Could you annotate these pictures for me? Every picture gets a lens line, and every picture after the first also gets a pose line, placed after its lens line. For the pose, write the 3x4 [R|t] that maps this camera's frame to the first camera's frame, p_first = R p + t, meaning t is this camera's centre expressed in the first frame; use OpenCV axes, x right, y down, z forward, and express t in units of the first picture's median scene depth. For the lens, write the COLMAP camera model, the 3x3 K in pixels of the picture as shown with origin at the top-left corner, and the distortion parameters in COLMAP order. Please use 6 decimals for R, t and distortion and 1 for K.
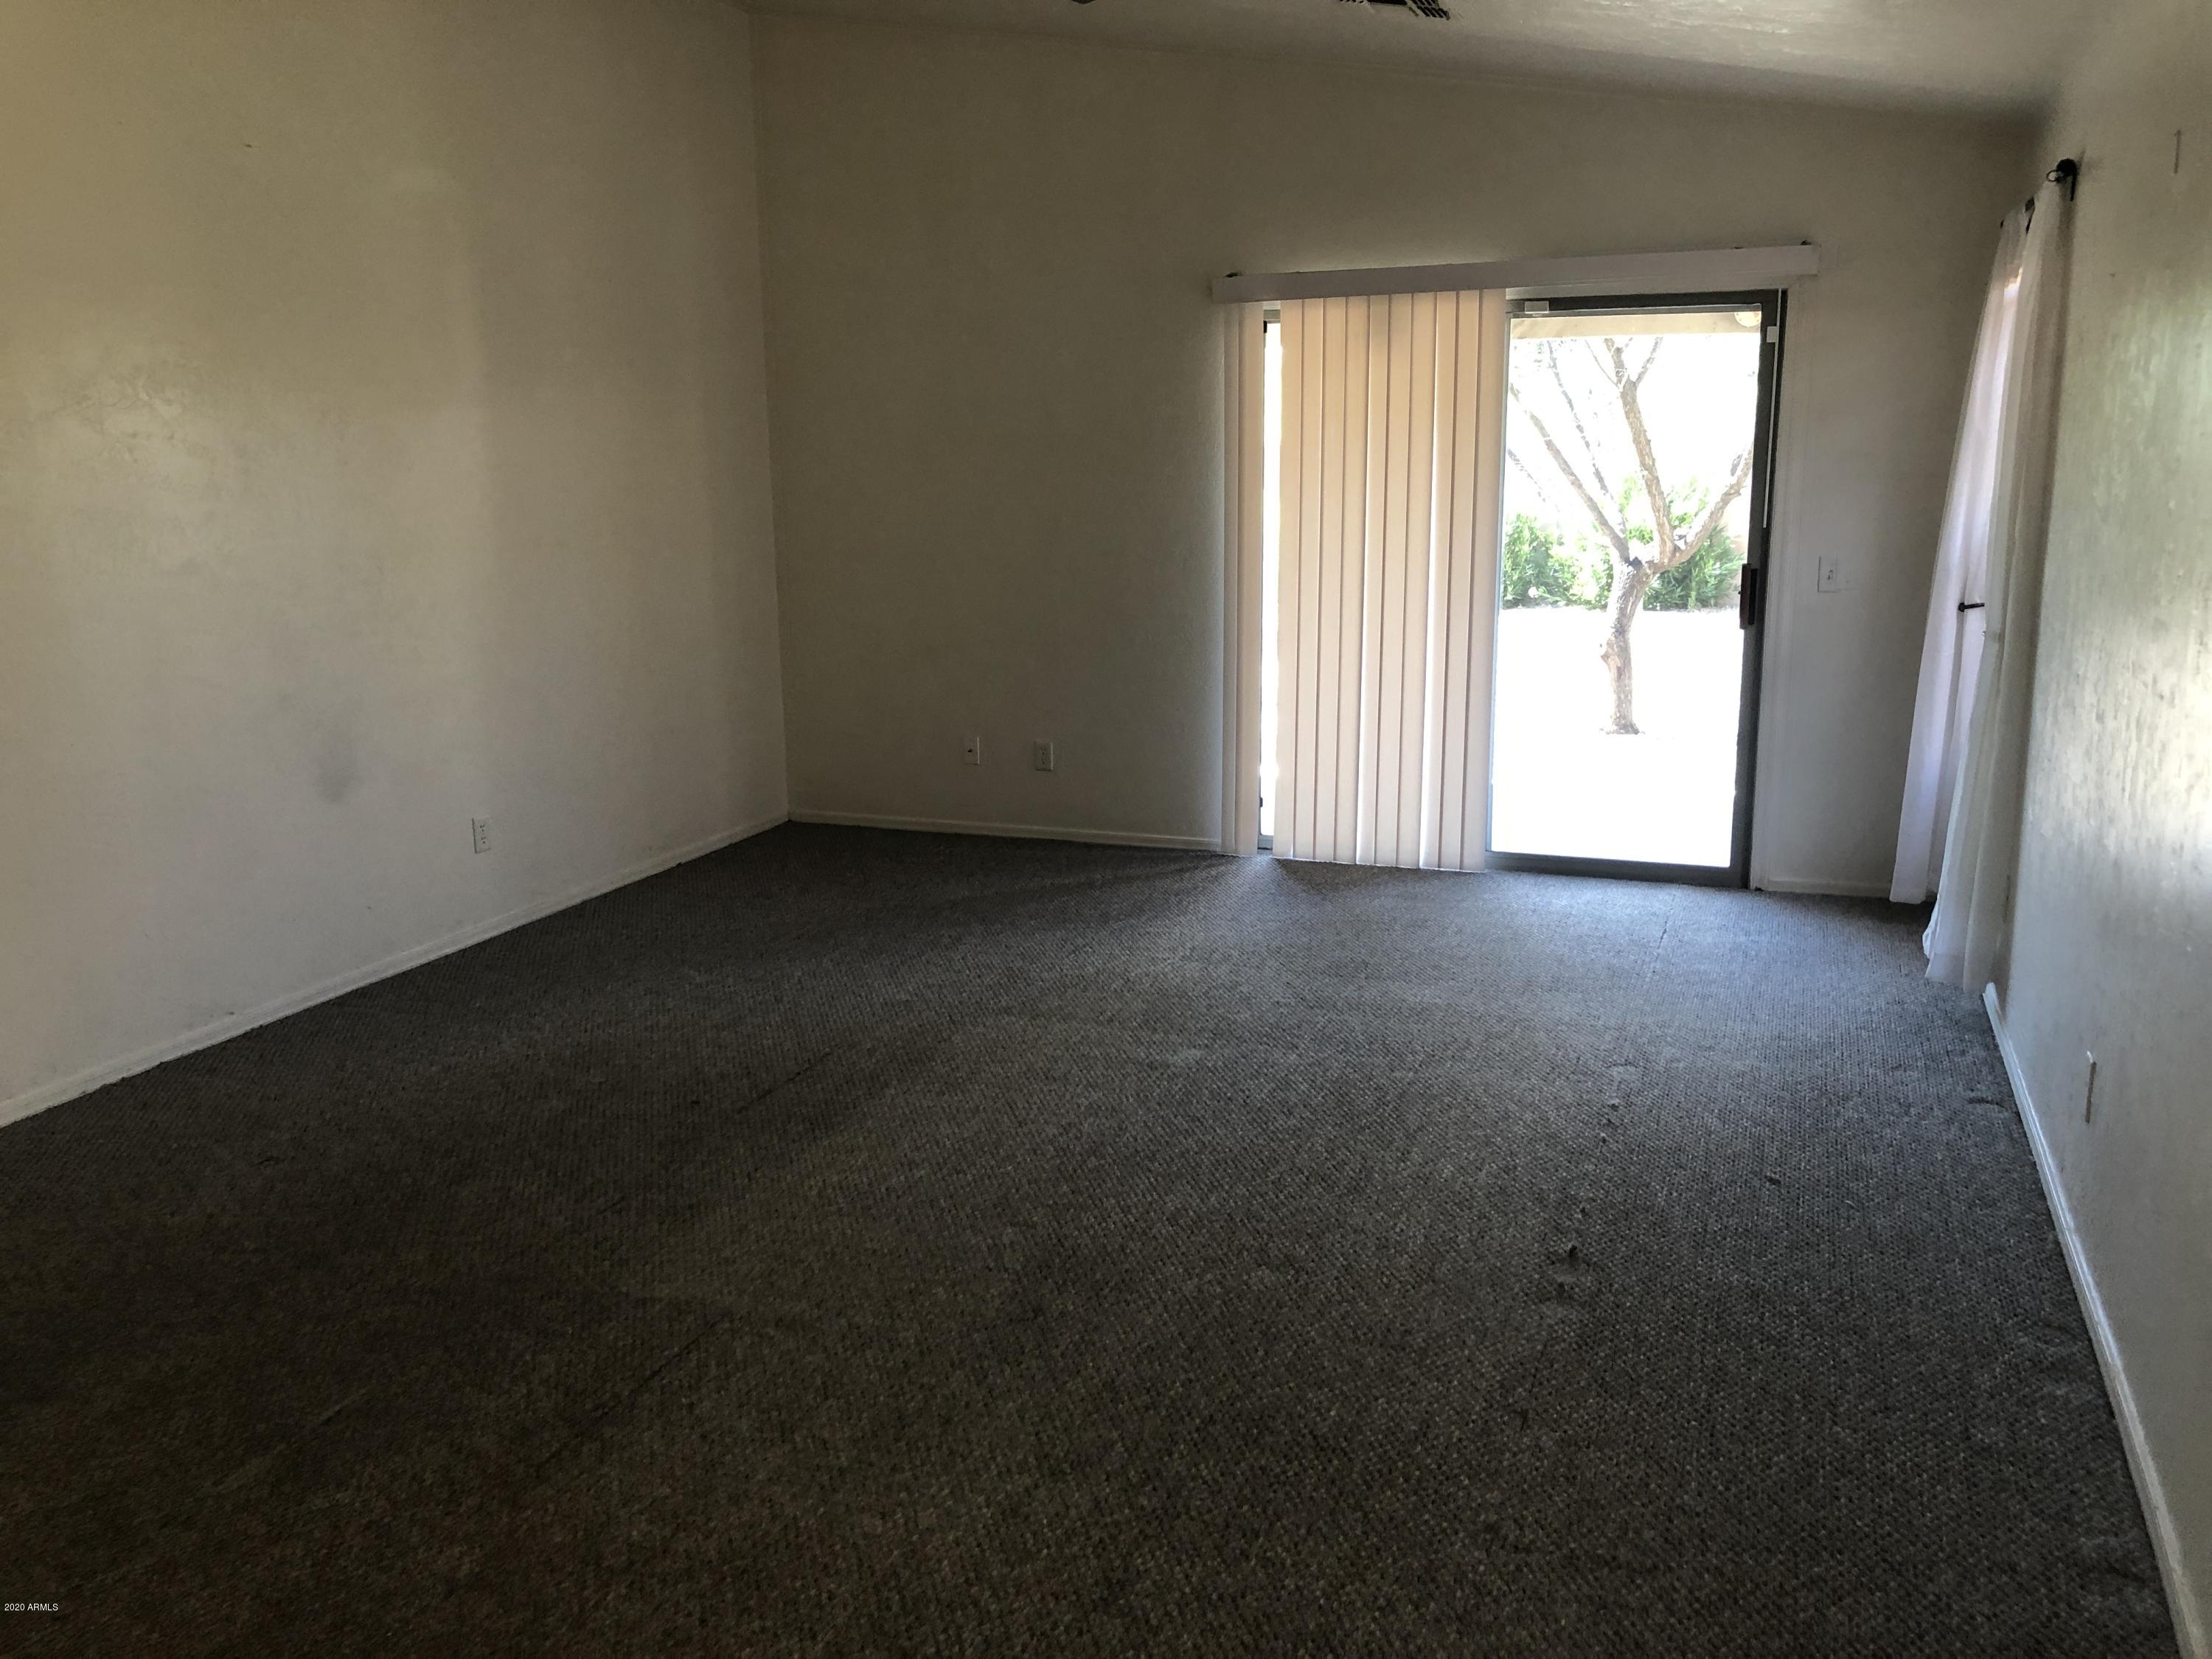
lens RADIAL K [[1820.3, 0, 1109.9], [0, 1820.3, 835.4], [0, 0, 1]] dist [0.031478, -0.041154]
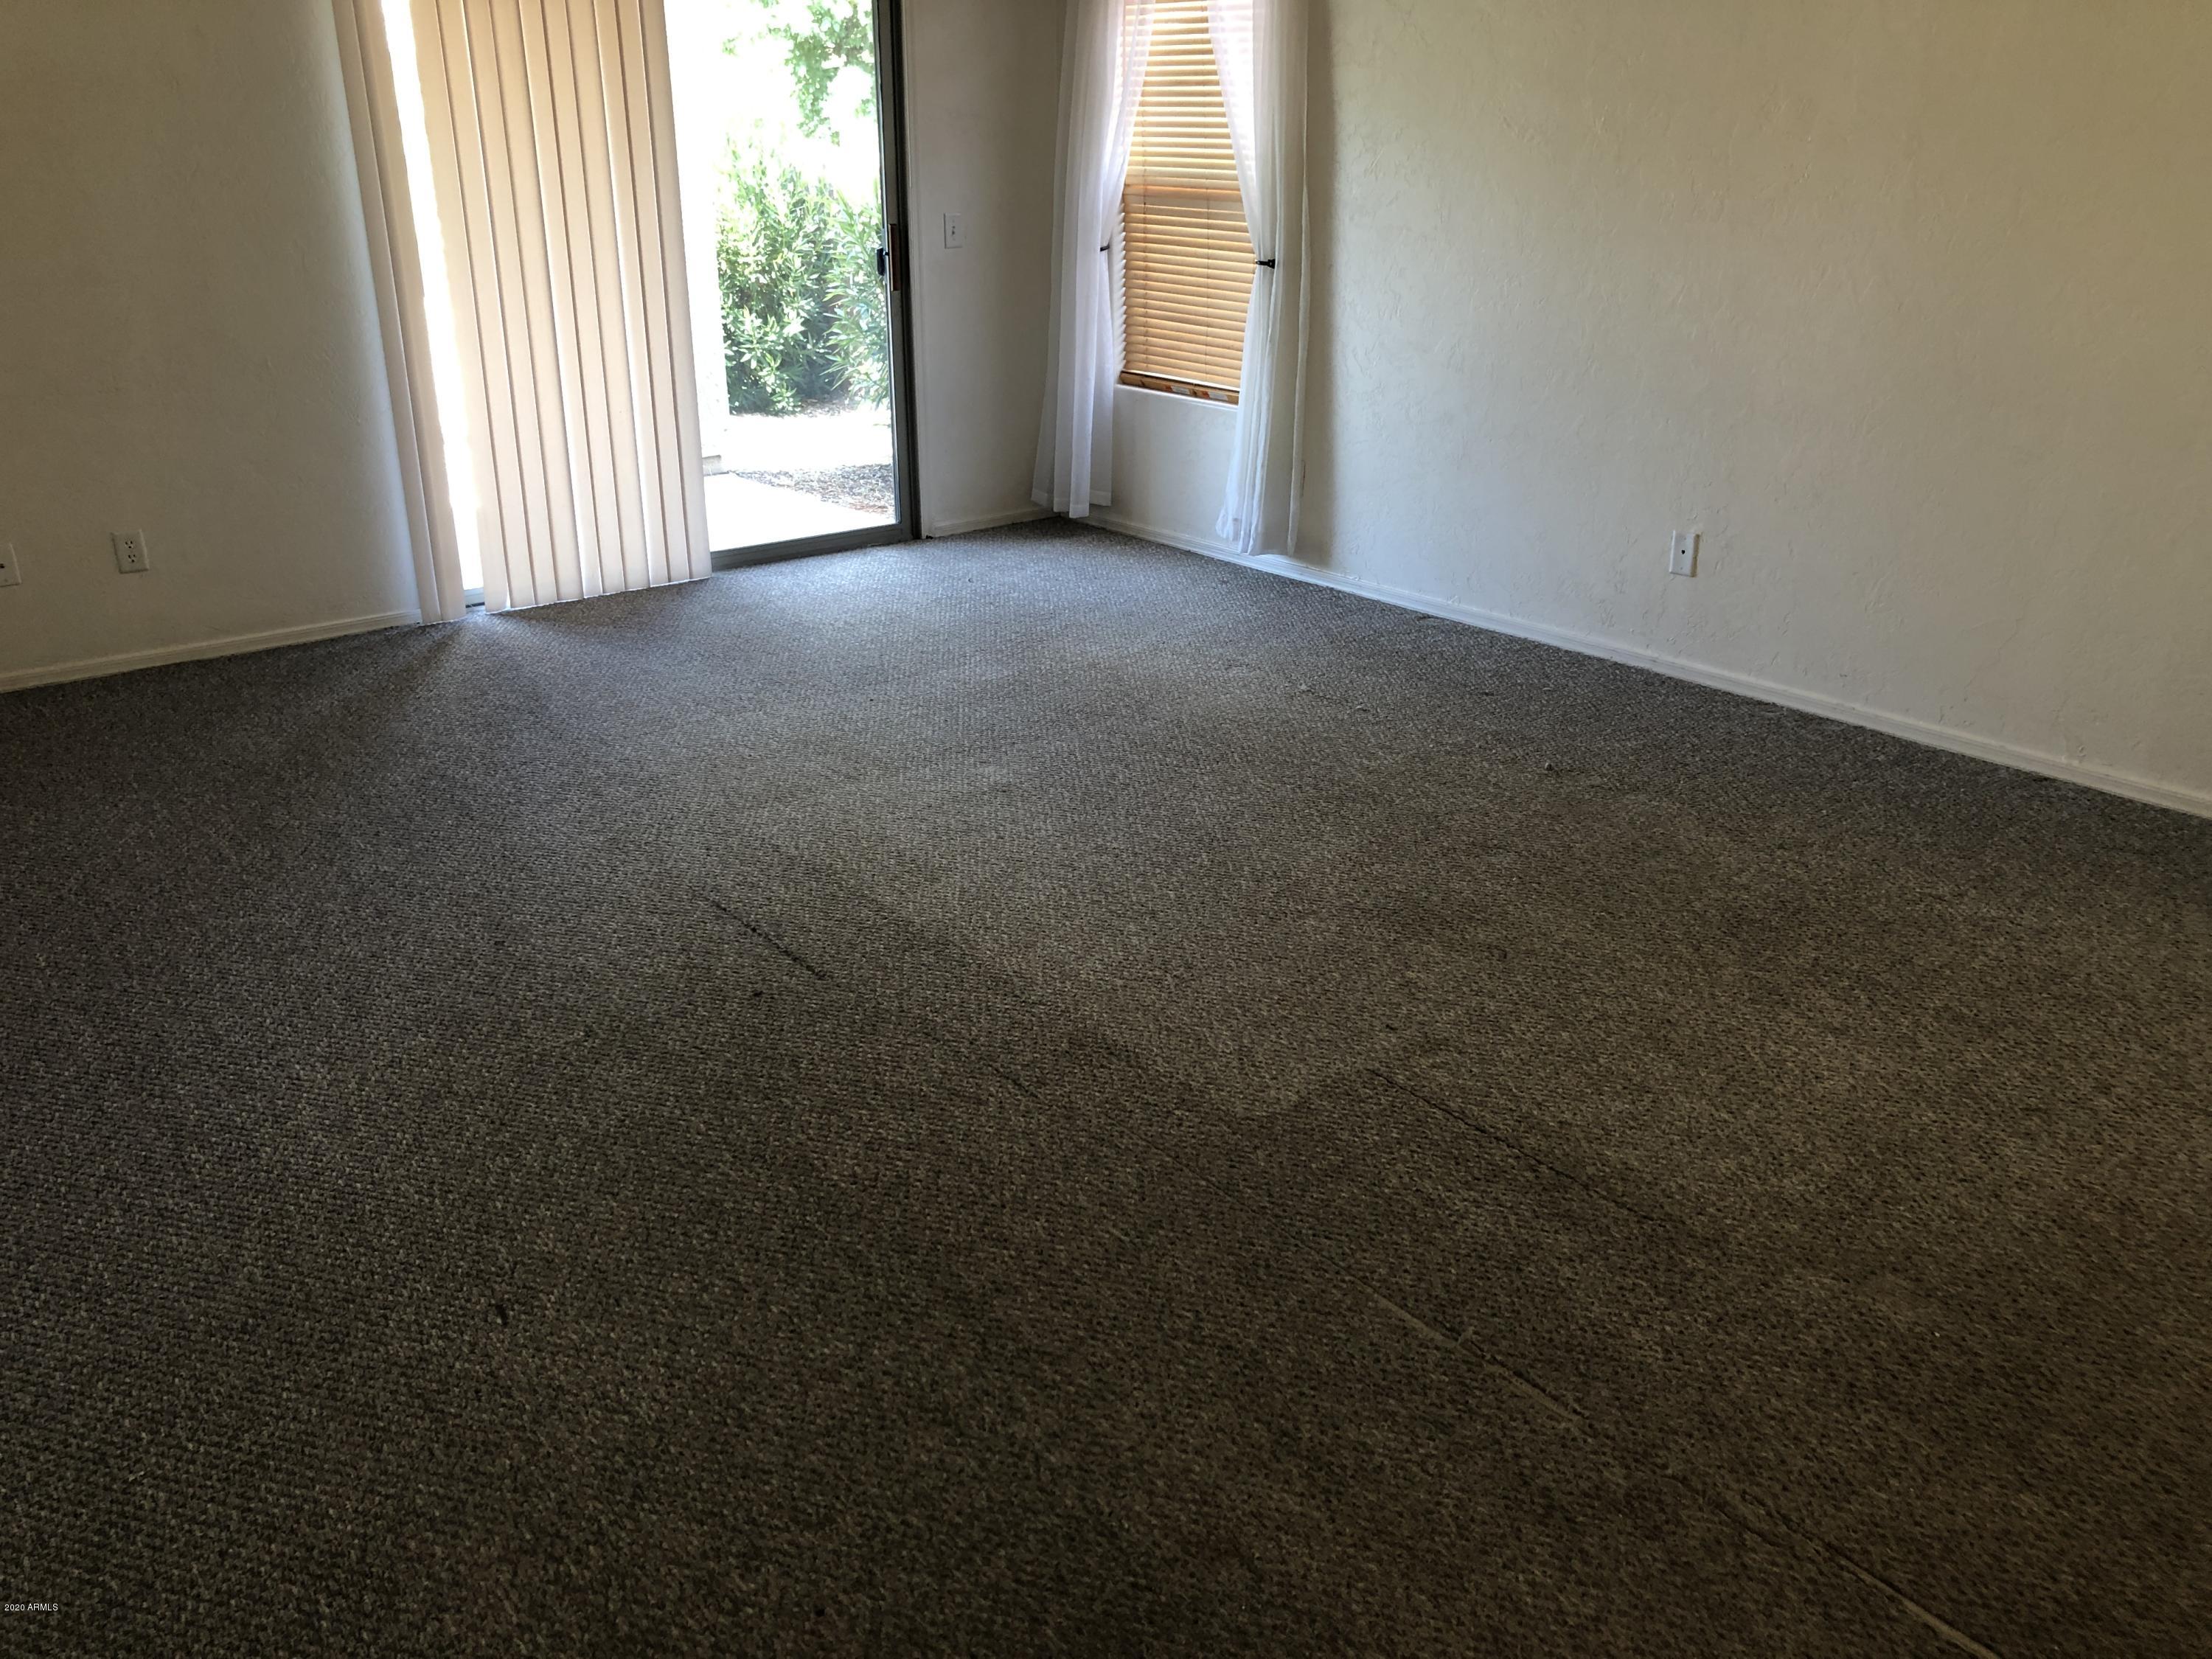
lens RADIAL K [[1820.3, 0, 1109.7], [0, 1820.3, 839.1], [0, 0, 1]] dist [0.031478, -0.041154]
pose [[0.511201, -0.313401, 0.800284, -0.519236], [0.183782, 0.949469, 0.254428, -0.056368], [-0.839582, 0.017014, 0.542966, 0.328884]]
